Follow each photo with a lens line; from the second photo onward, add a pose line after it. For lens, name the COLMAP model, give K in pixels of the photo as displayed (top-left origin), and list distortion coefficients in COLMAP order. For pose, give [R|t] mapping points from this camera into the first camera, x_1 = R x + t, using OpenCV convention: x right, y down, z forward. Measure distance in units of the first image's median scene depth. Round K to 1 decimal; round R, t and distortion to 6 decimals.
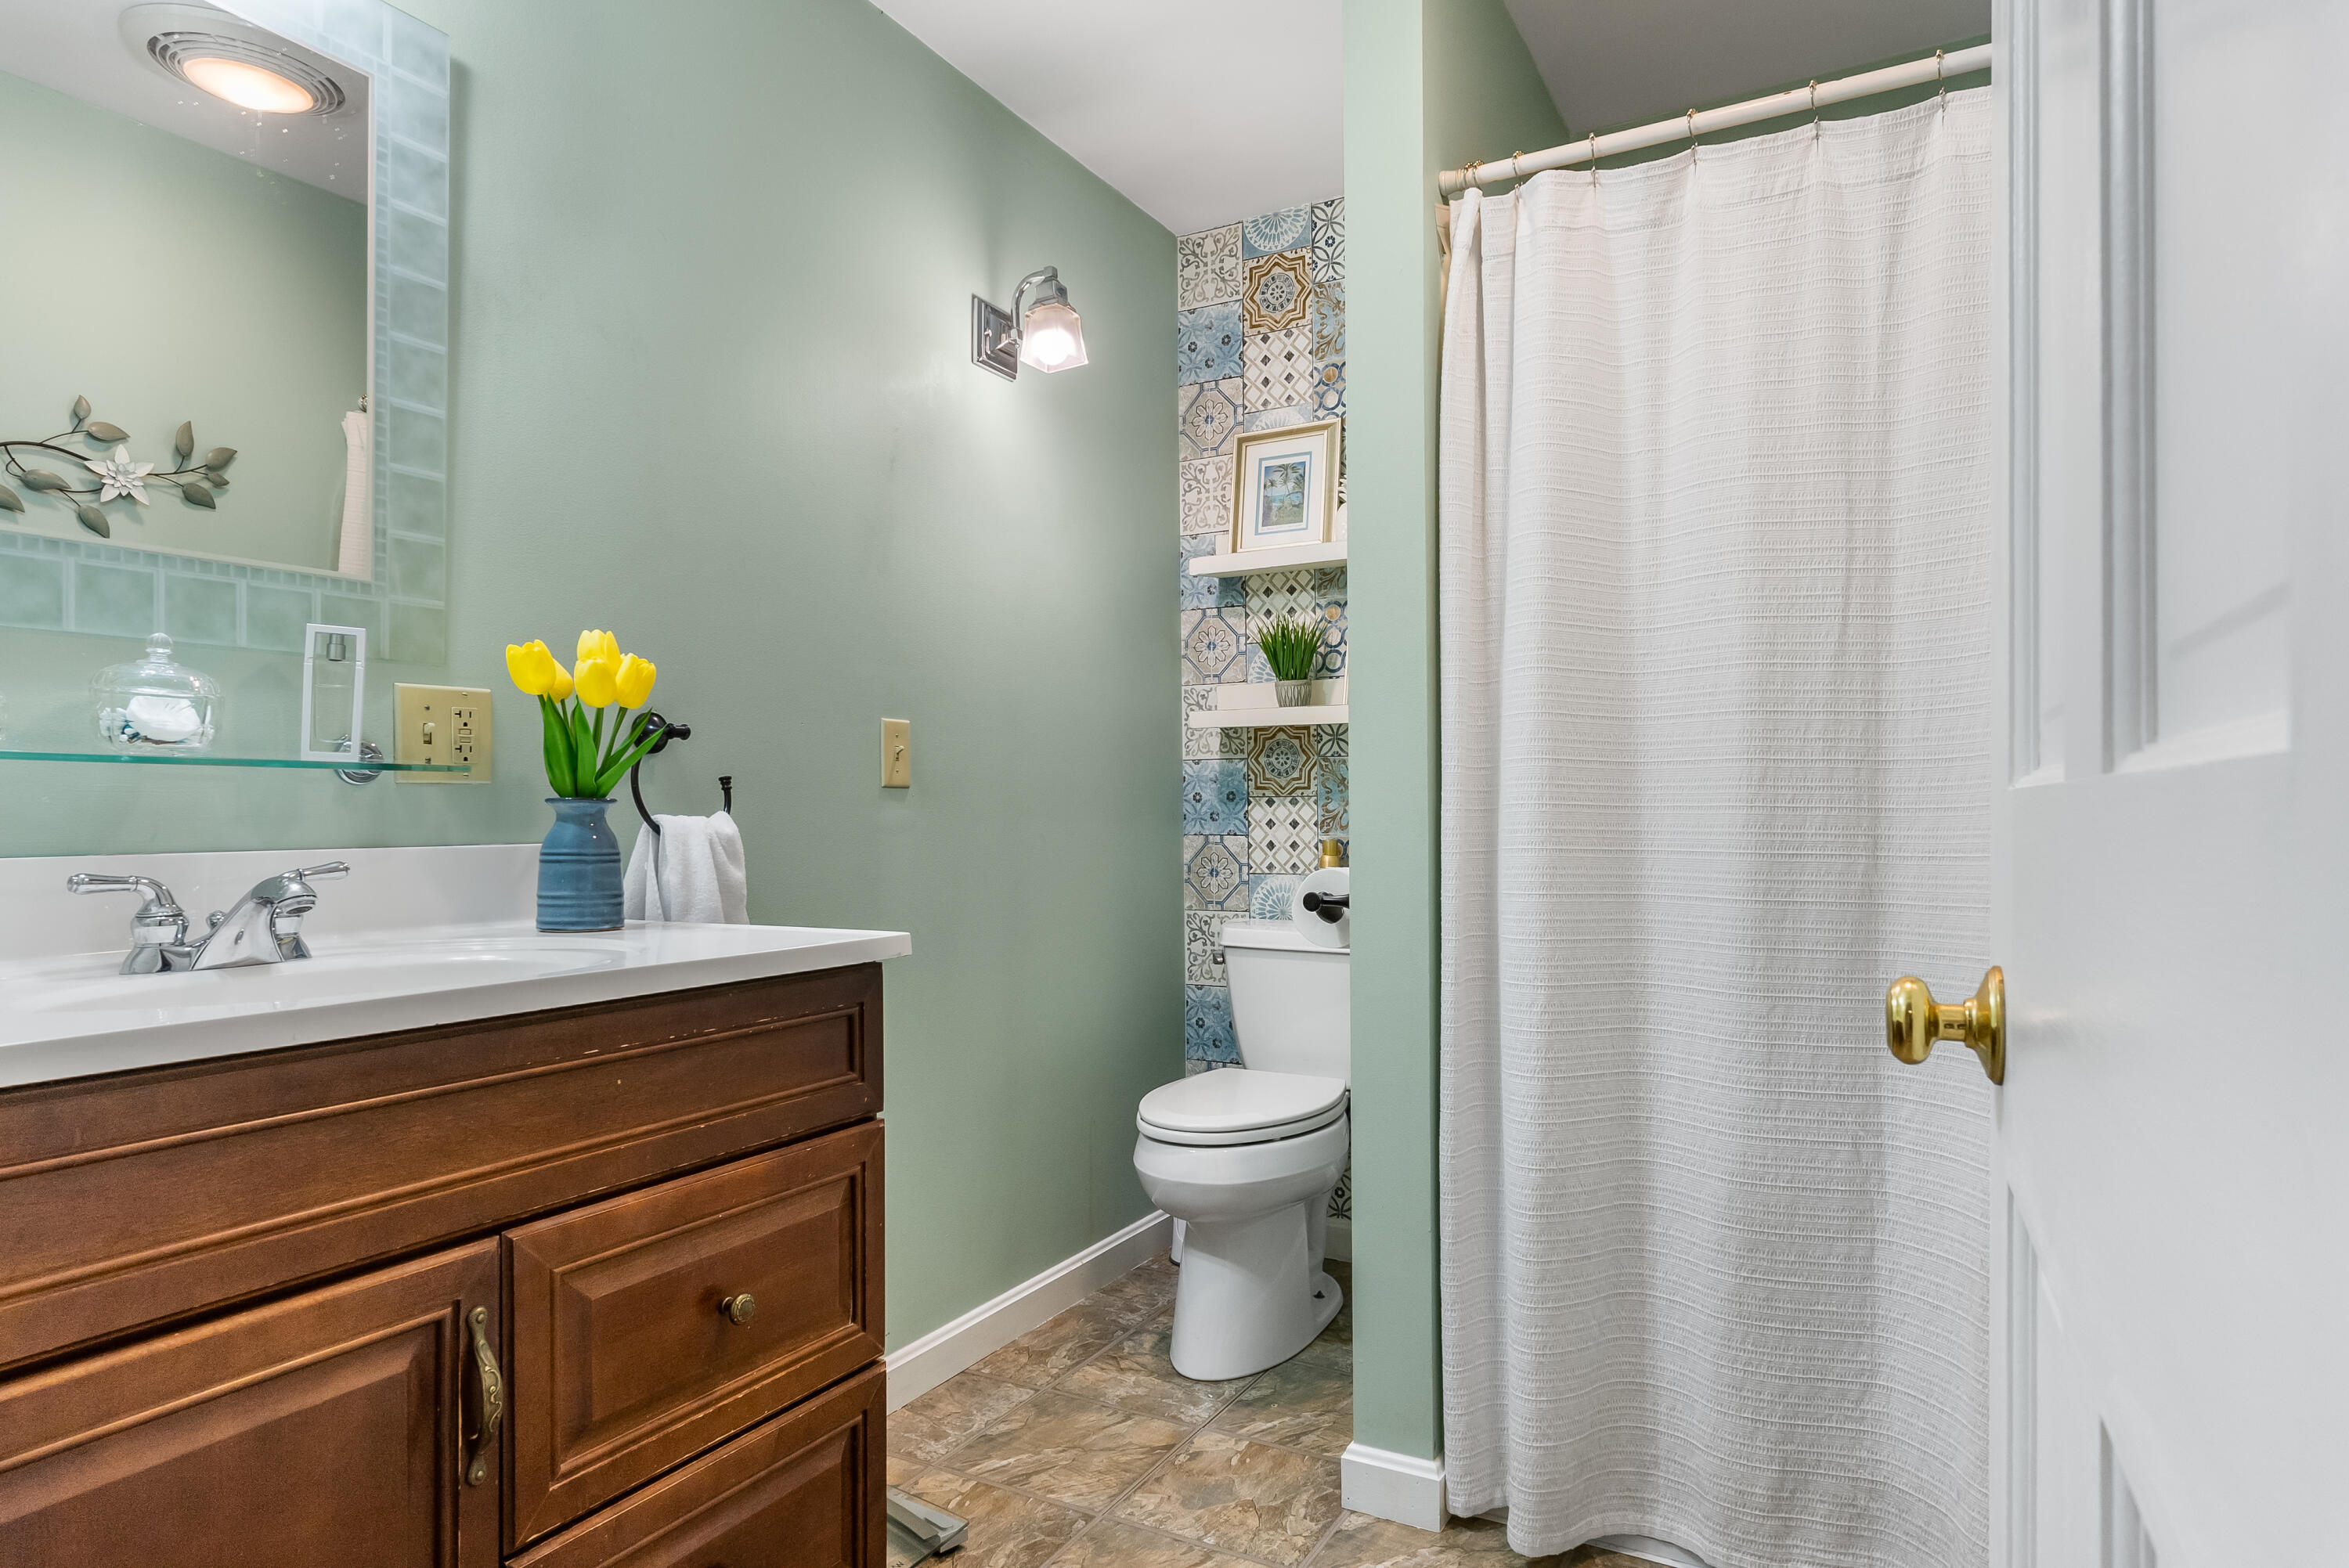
lens RADIAL K [[1338.9, 0, 1174.9], [0, 1338.9, 794.8], [0, 0, 1]] dist [-0.000528, 0.004108]
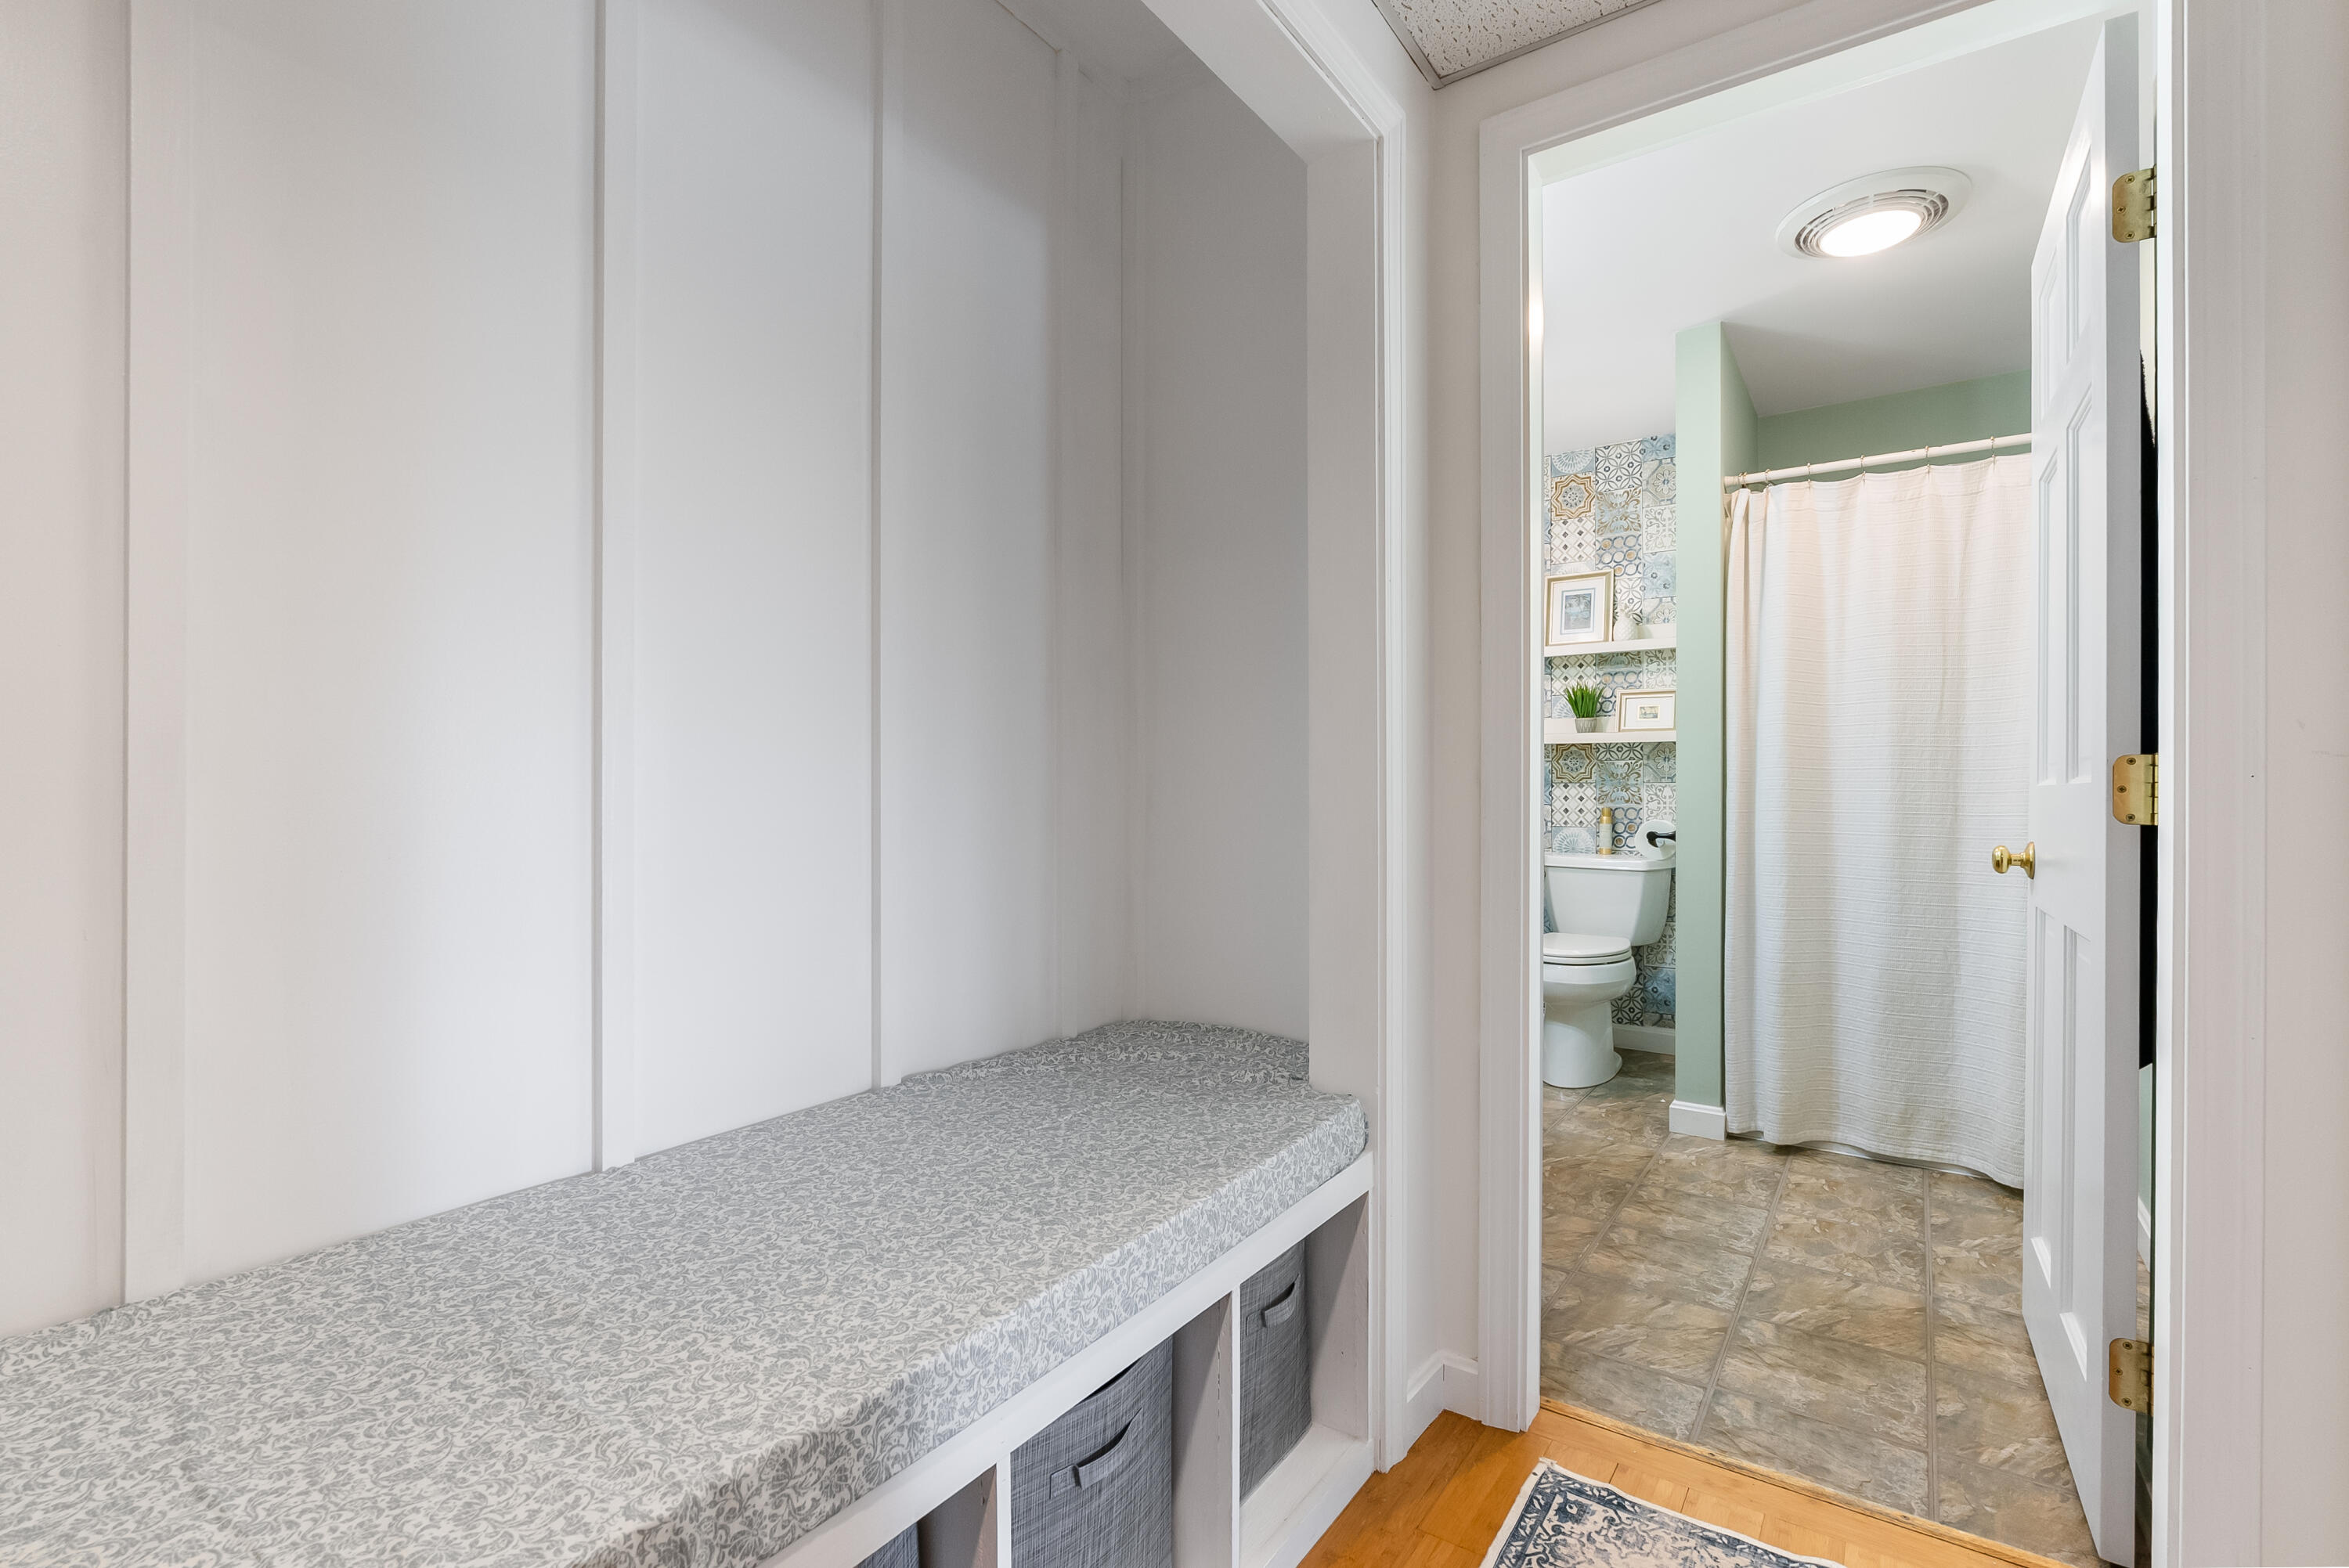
lens RADIAL K [[1071.3, 0, 1173.7], [0, 1071.3, 775.3], [0, 0, 1]] dist [-0.002172, 0.000012]
pose [[0.995269, 0.010758, -0.096561, -0.375113], [-0.011047, 0.999936, -0.002461, 0.000645], [0.096528, 0.003516, 0.995324, -0.551923]]
